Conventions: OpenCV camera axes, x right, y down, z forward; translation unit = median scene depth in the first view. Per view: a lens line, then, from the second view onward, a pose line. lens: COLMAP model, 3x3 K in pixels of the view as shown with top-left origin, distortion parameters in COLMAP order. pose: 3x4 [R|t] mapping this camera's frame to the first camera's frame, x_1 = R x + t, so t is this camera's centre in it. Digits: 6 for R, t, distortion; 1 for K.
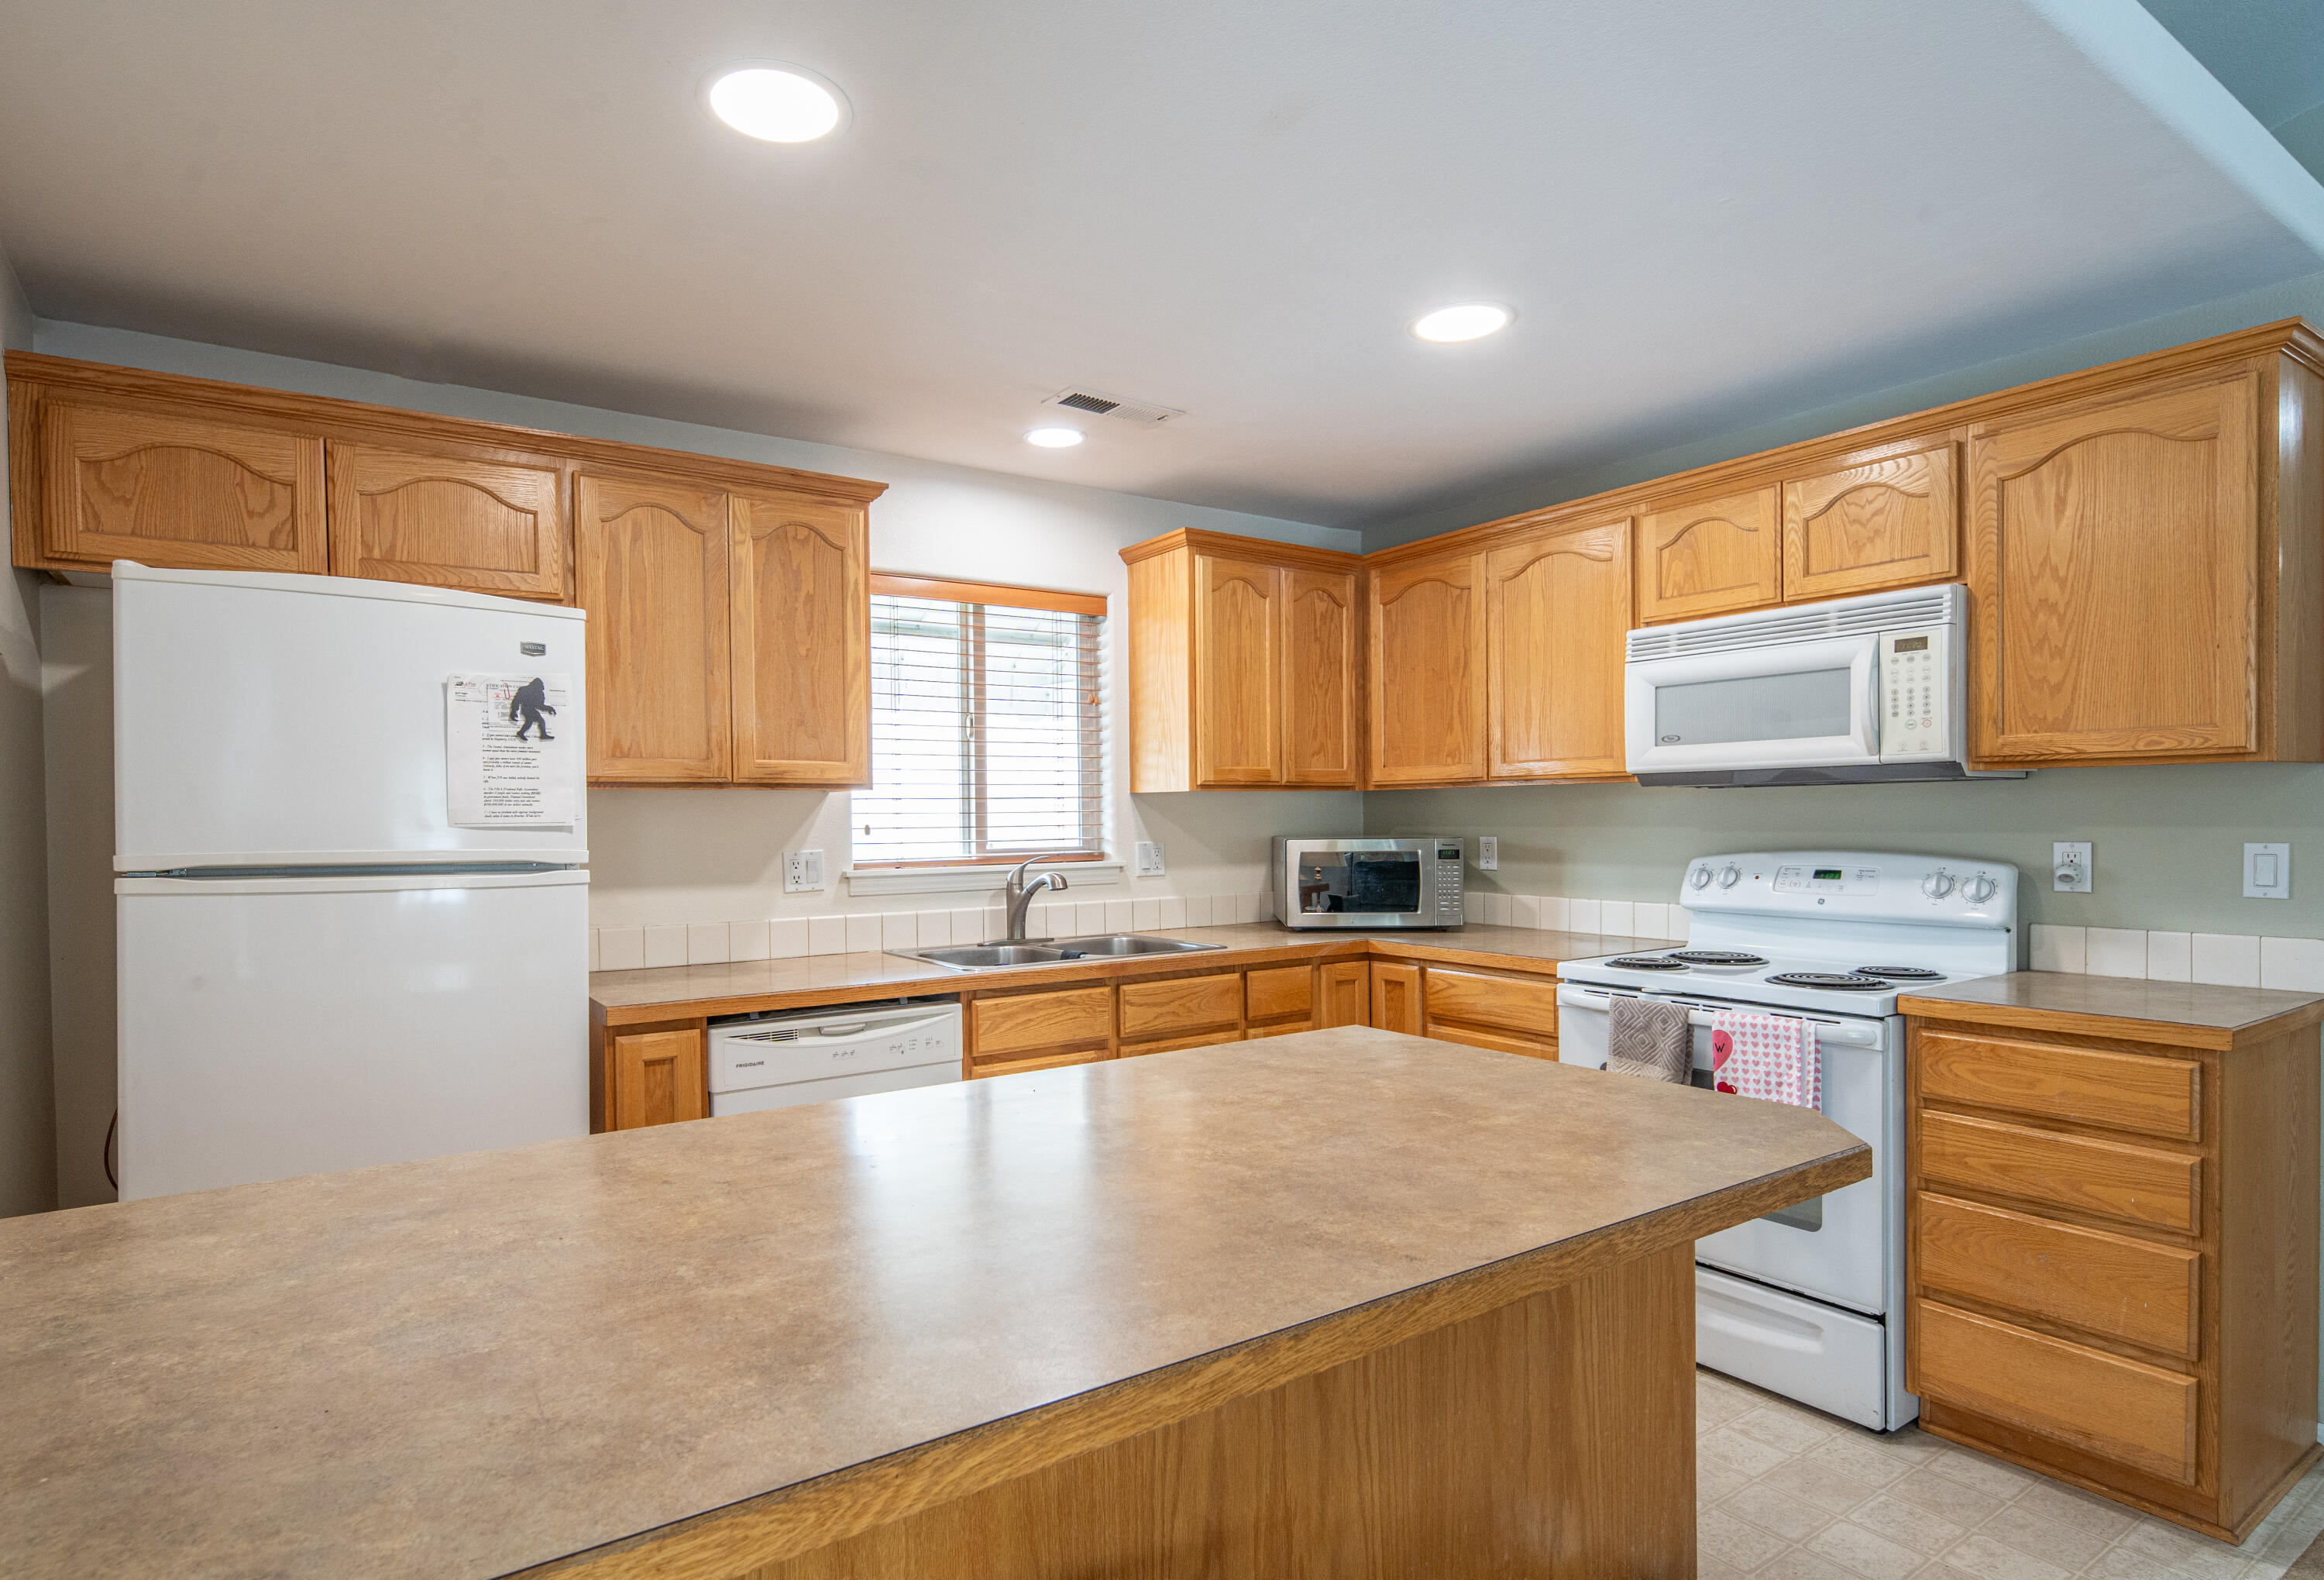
lens RADIAL K [[1230.1, 0, 1157.5], [0, 1230.1, 805.4], [0, 0, 1]] dist [-0.000475, 0.000026]
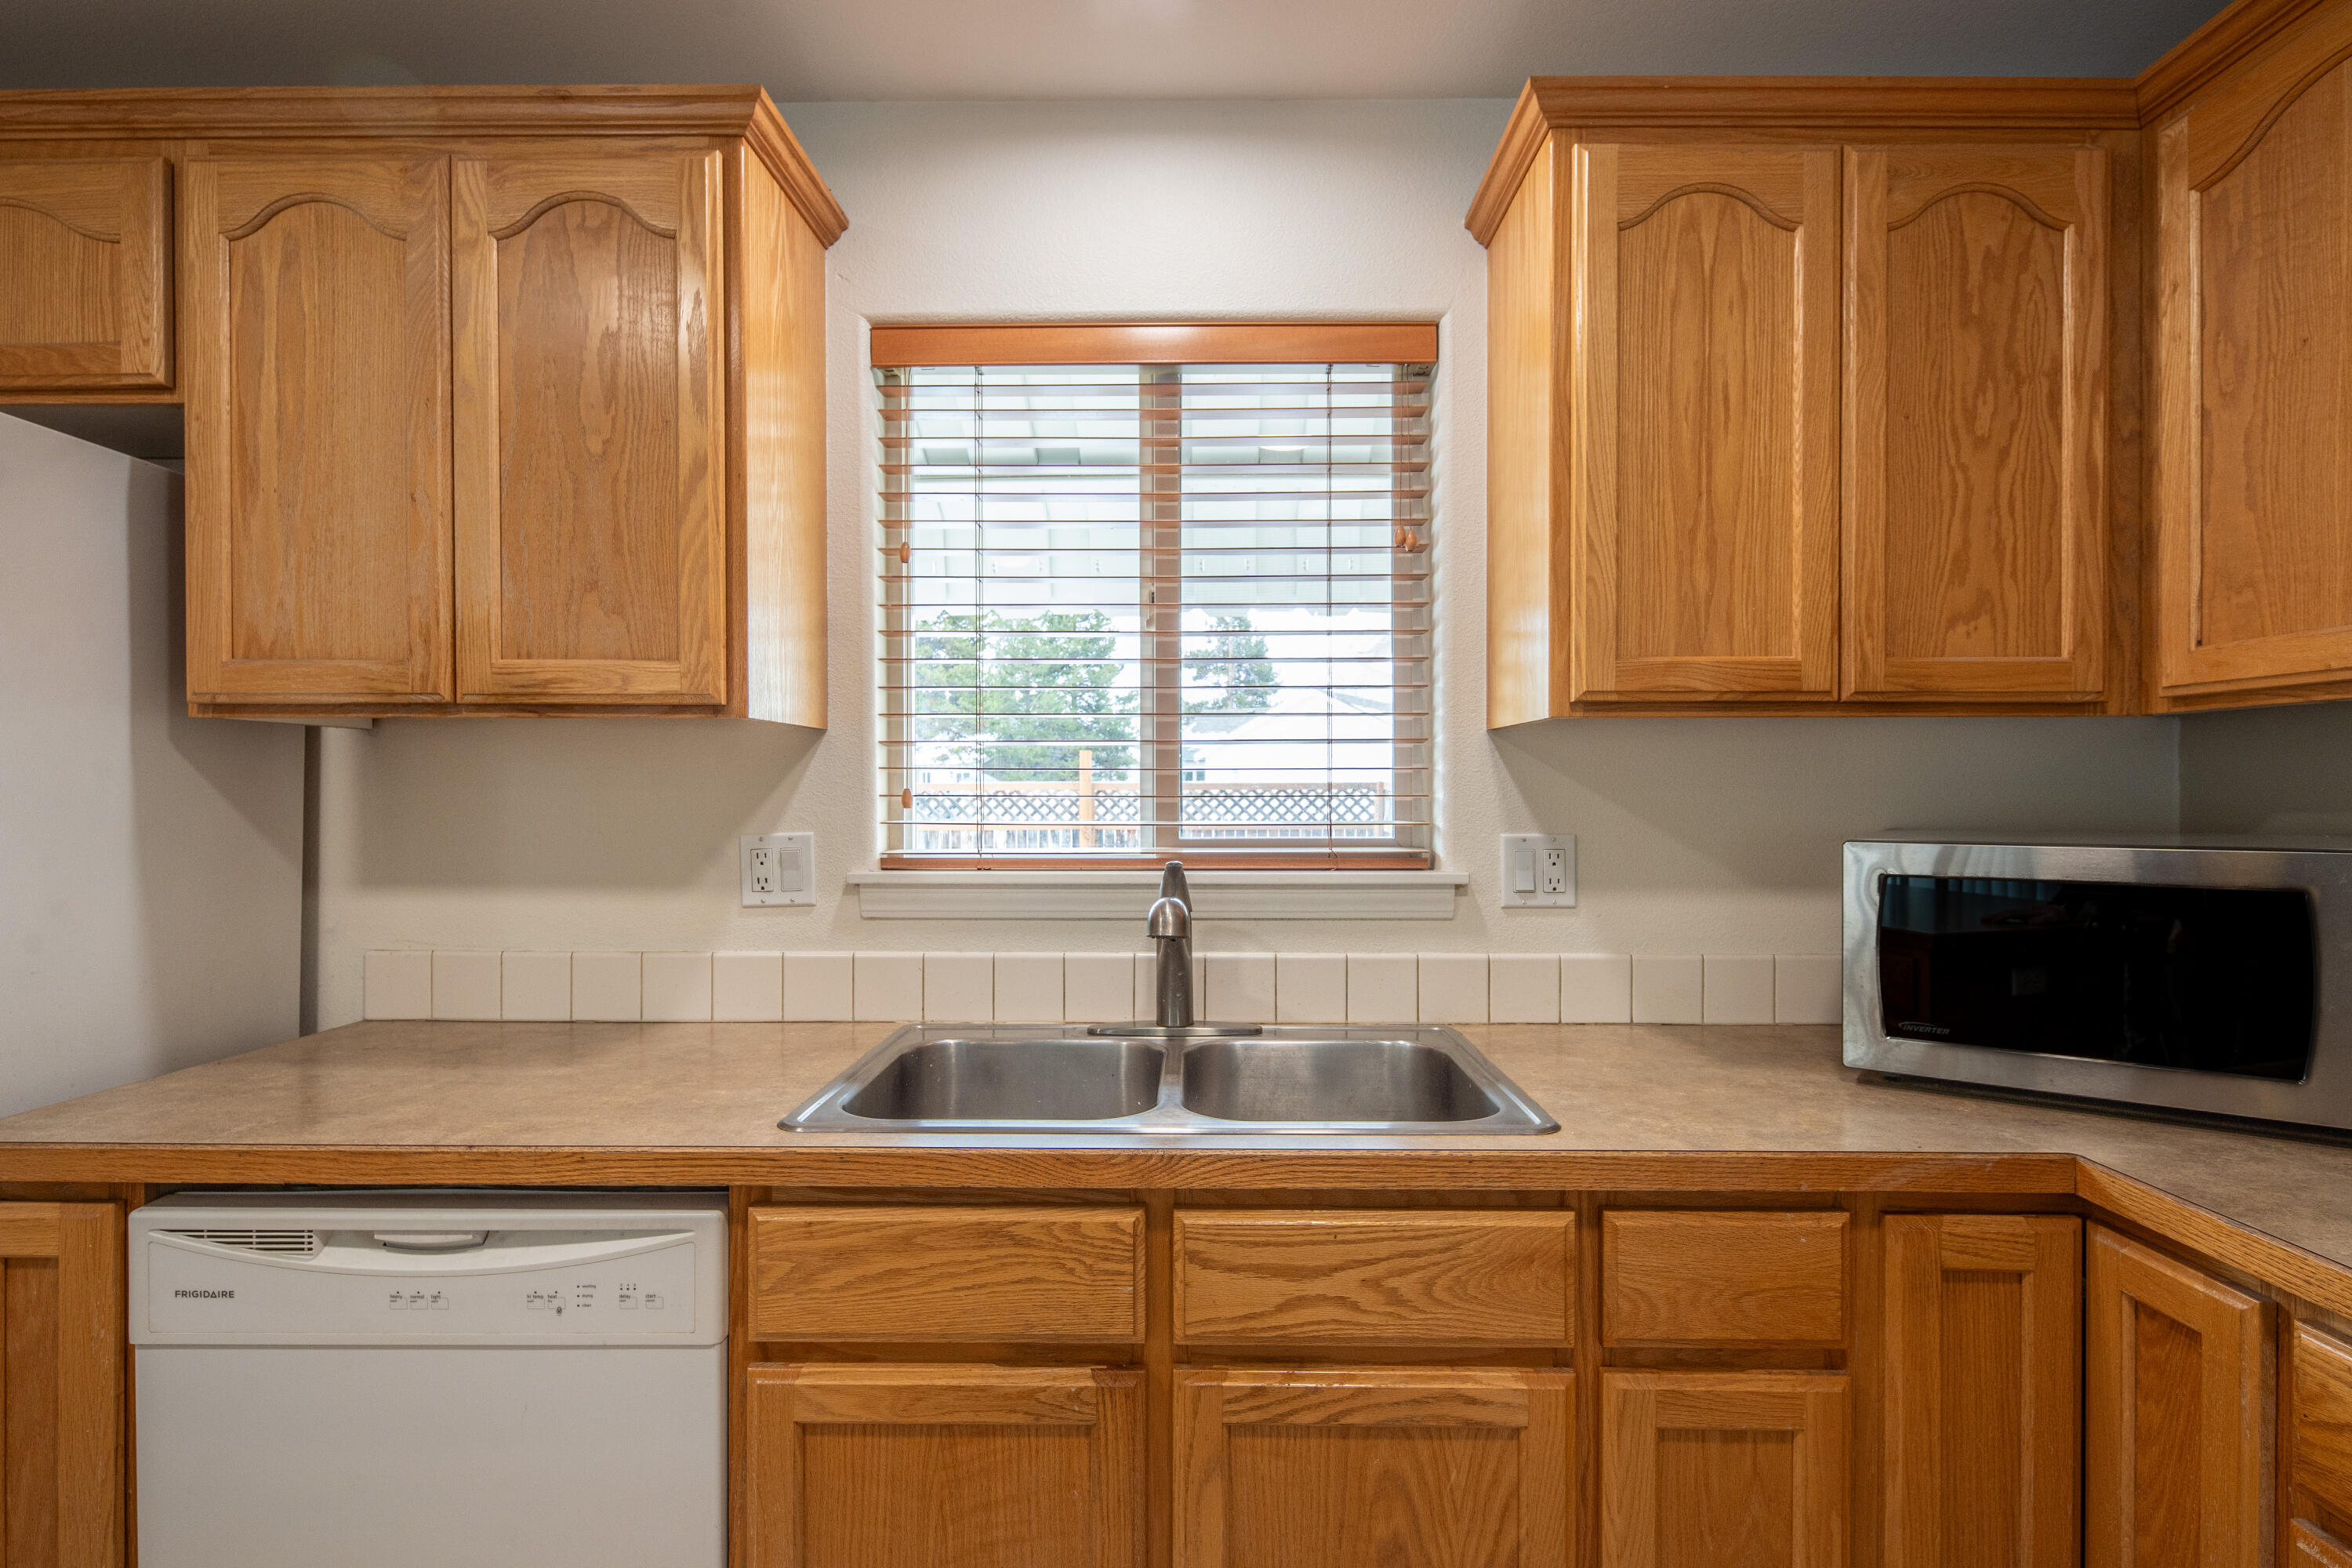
lens RADIAL K [[1211.0, 0, 1181.2], [0, 1211.0, 780.4], [0, 0, 1]] dist [-0.000732, 0.000173]
pose [[0.809535, 0.006245, -0.587038, 0.169694], [-0.004289, 0.999980, 0.004724, 0.008647], [0.587055, -0.001306, 0.809546, 0.608518]]
